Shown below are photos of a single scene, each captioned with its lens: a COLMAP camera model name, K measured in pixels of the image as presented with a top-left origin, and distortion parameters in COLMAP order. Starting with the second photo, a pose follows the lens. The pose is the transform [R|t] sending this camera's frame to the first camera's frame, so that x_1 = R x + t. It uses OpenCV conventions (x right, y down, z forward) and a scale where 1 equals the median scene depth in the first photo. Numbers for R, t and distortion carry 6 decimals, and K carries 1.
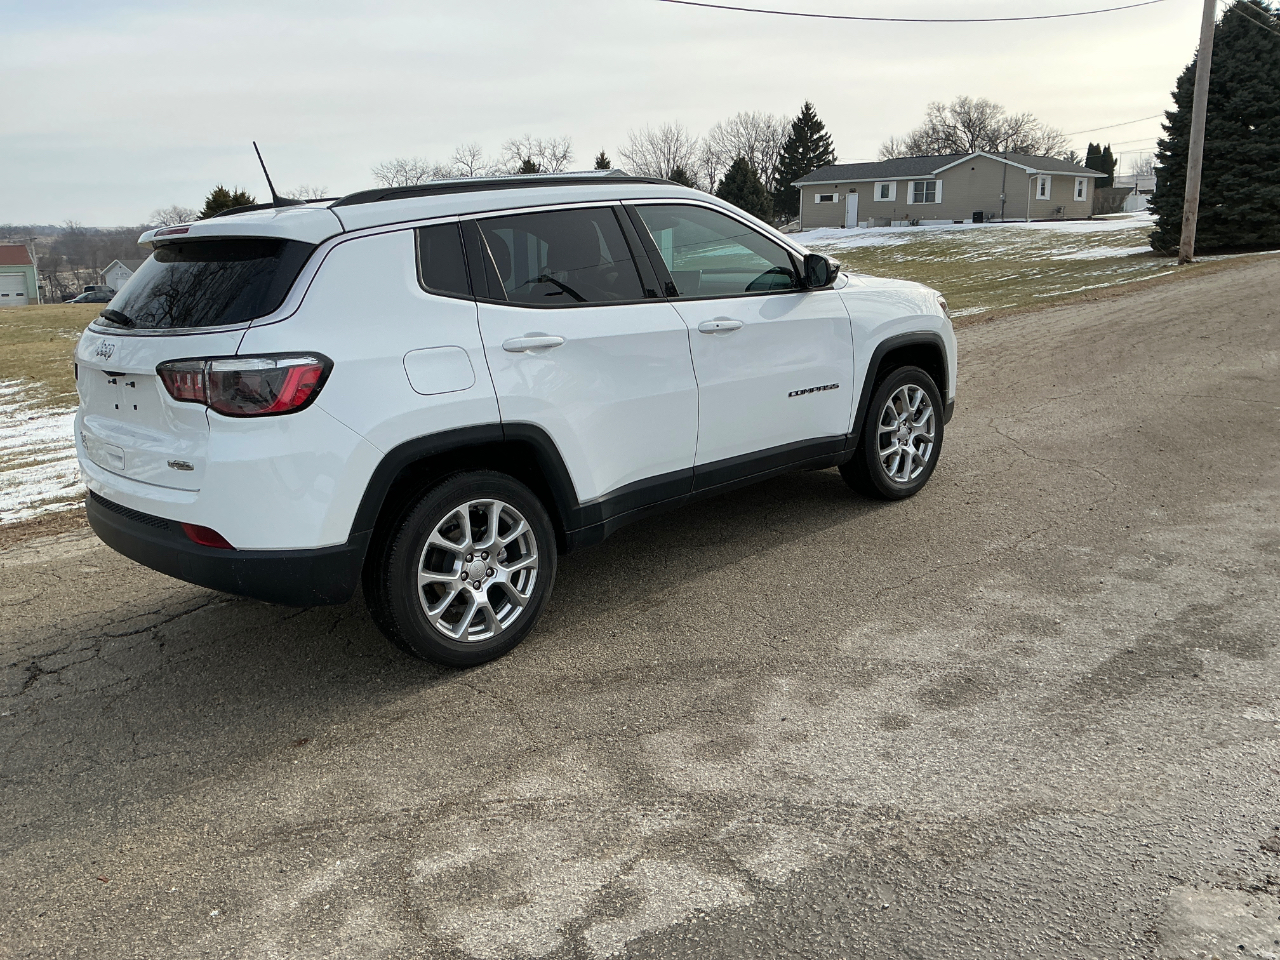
lens RADIAL K [[1056.4, 0, 640.0], [0, 1056.4, 480.0], [0, 0, 1]] dist [0.132434, -0.258965]
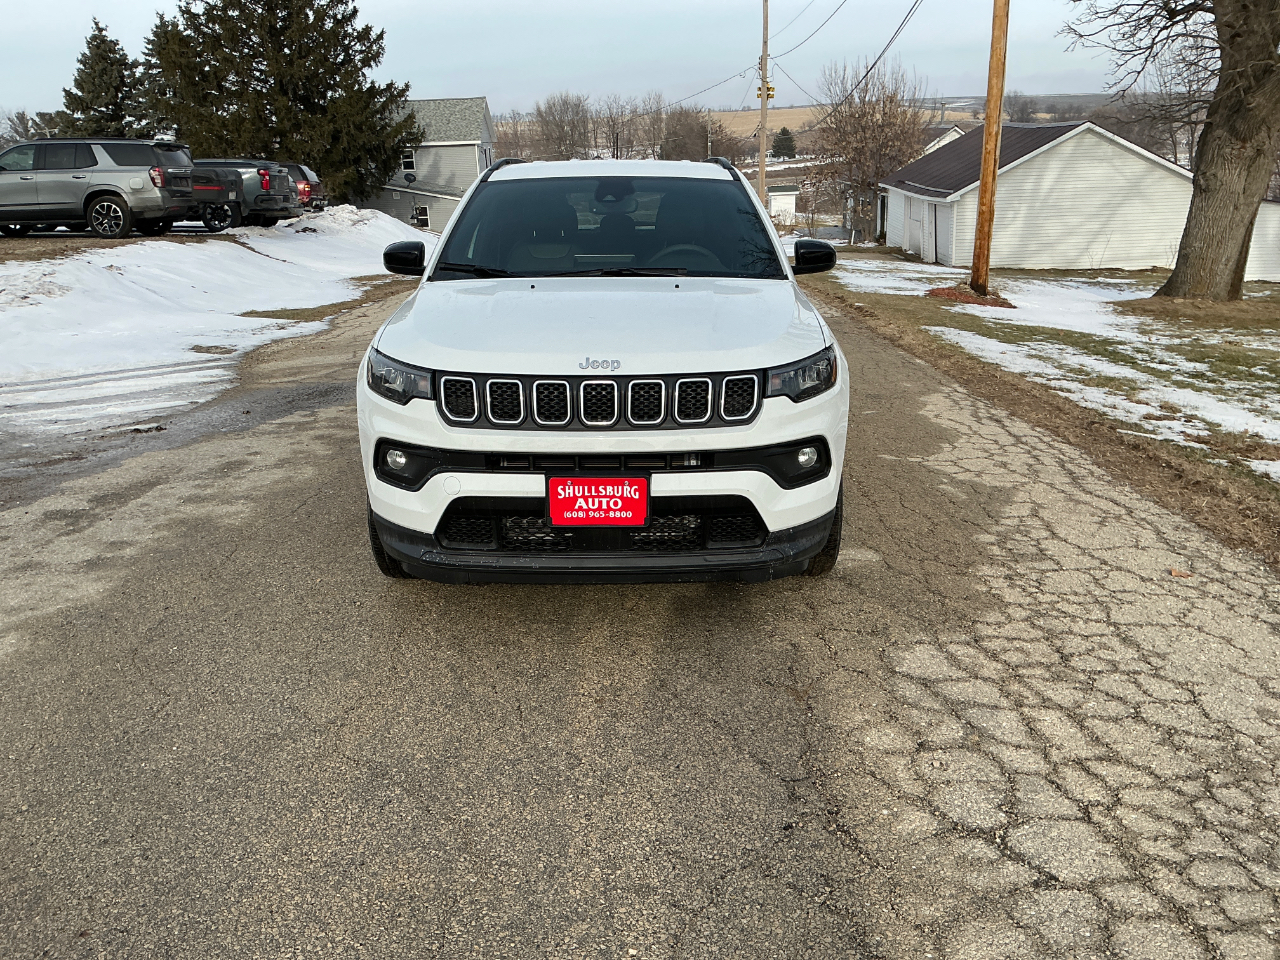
lens RADIAL K [[1063.6, 0, 640.0], [0, 1063.6, 480.0], [0, 0, 1]] dist [0.096079, -0.184546]
pose [[-0.684958, 0.260043, -0.680596, 0.966669], [-0.120305, 0.880946, 0.457670, -0.638147], [0.718582, 0.395363, -0.572126, 2.311597]]
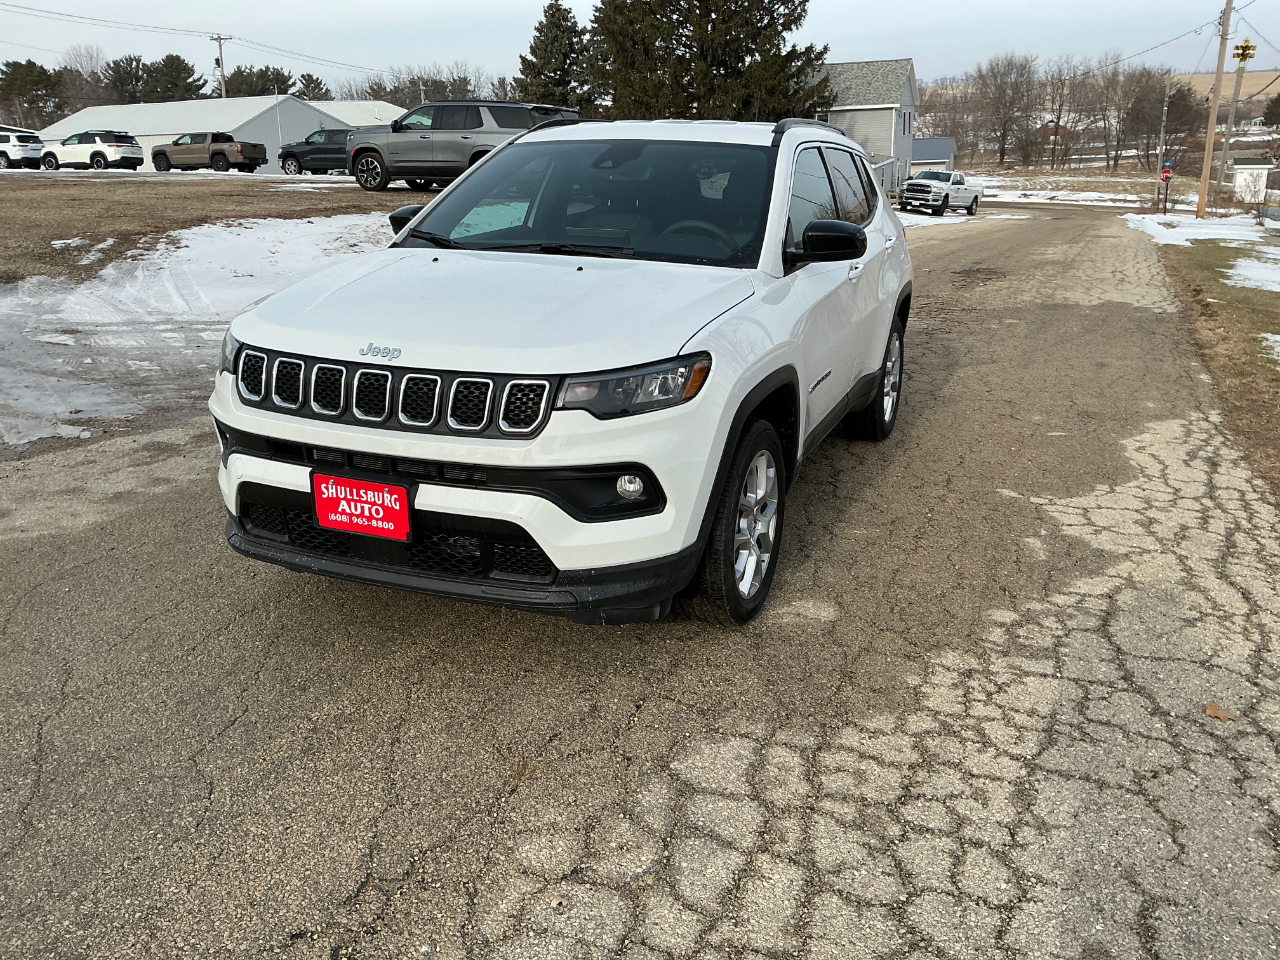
lens RADIAL K [[1065.3, 0, 640.0], [0, 1065.3, 480.0], [0, 0, 1]] dist [0.100818, -0.182942]
pose [[-0.909633, 0.173743, -0.377335, 0.490545], [-0.049875, 0.856089, 0.514417, -0.645943], [0.412408, 0.486750, -0.770061, 2.472853]]
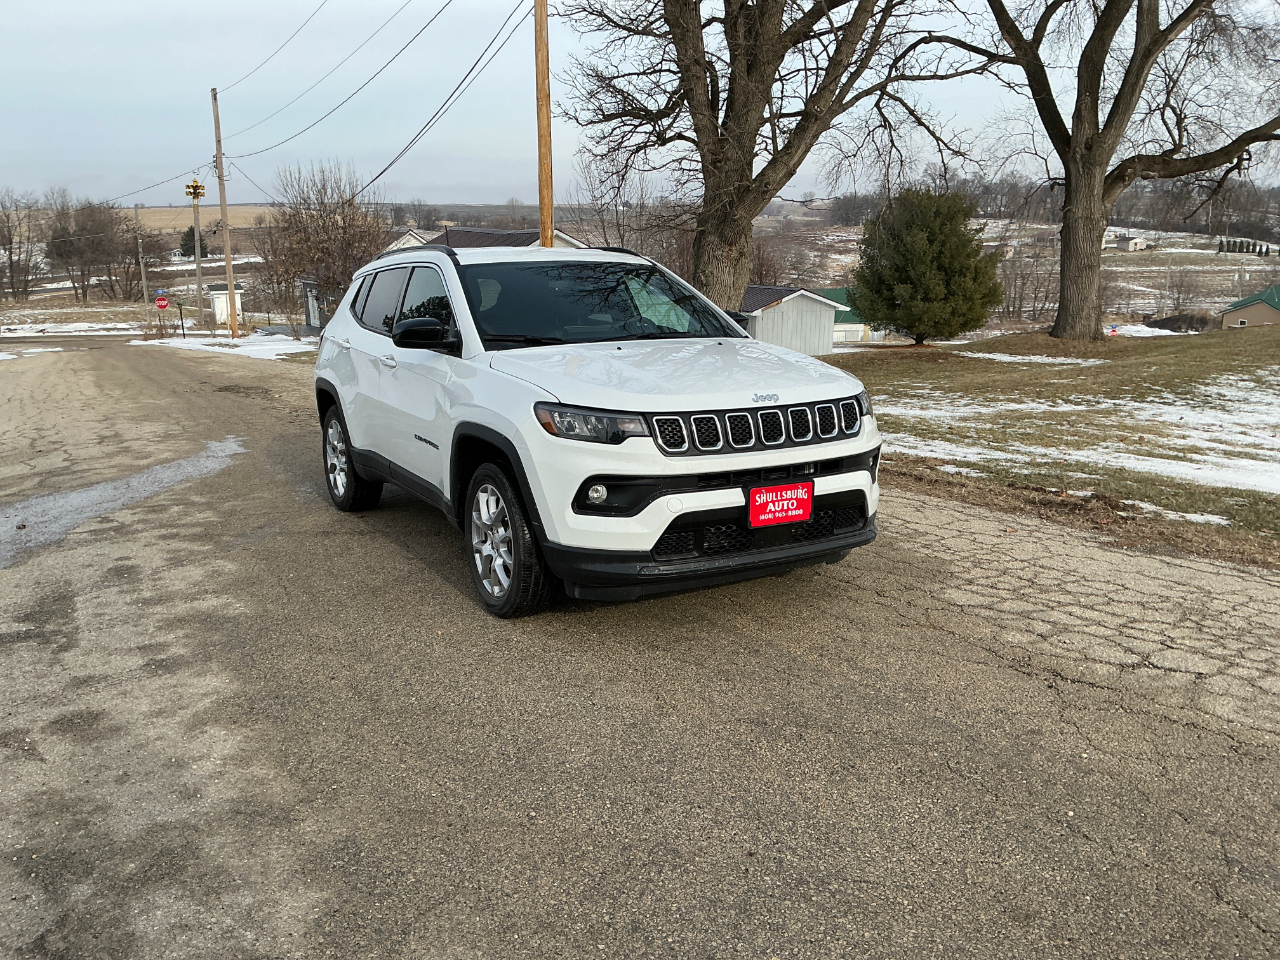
lens RADIAL K [[1056.4, 0, 640.0], [0, 1056.4, 480.0], [0, 0, 1]] dist [0.132434, -0.258965]
pose [[-0.234034, 0.246021, -0.940586, 1.487508], [-0.200863, 0.934346, 0.294367, -0.535186], [0.951253, 0.257821, -0.169252, 1.818430]]
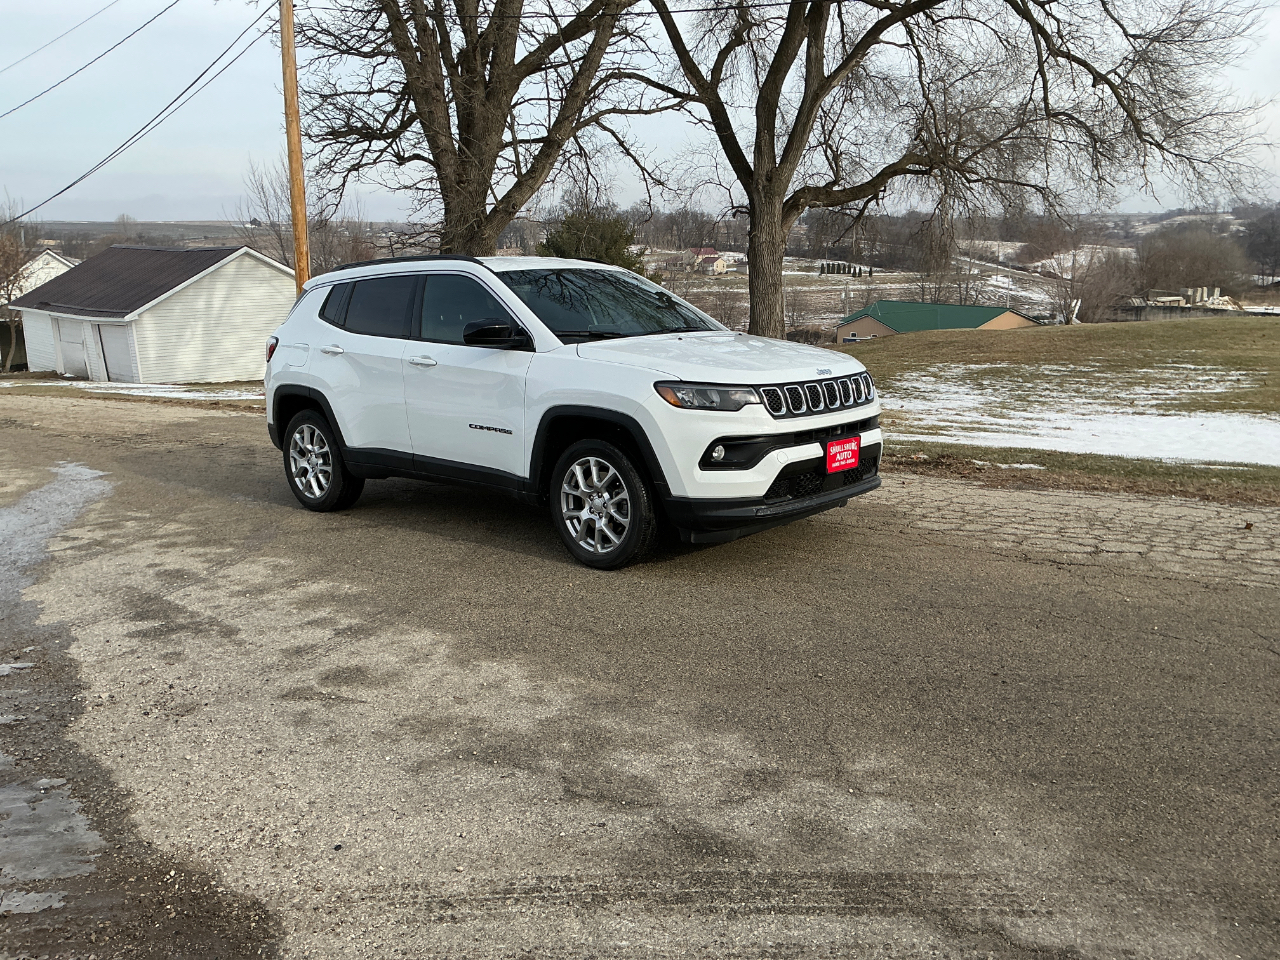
lens RADIAL K [[1056.4, 0, 640.0], [0, 1056.4, 480.0], [0, 0, 1]] dist [0.132434, -0.258965]
pose [[0.088214, 0.232309, -0.968634, 1.778177], [-0.216454, 0.953659, 0.209005, -0.415523], [0.972299, 0.191227, 0.134410, 1.315481]]
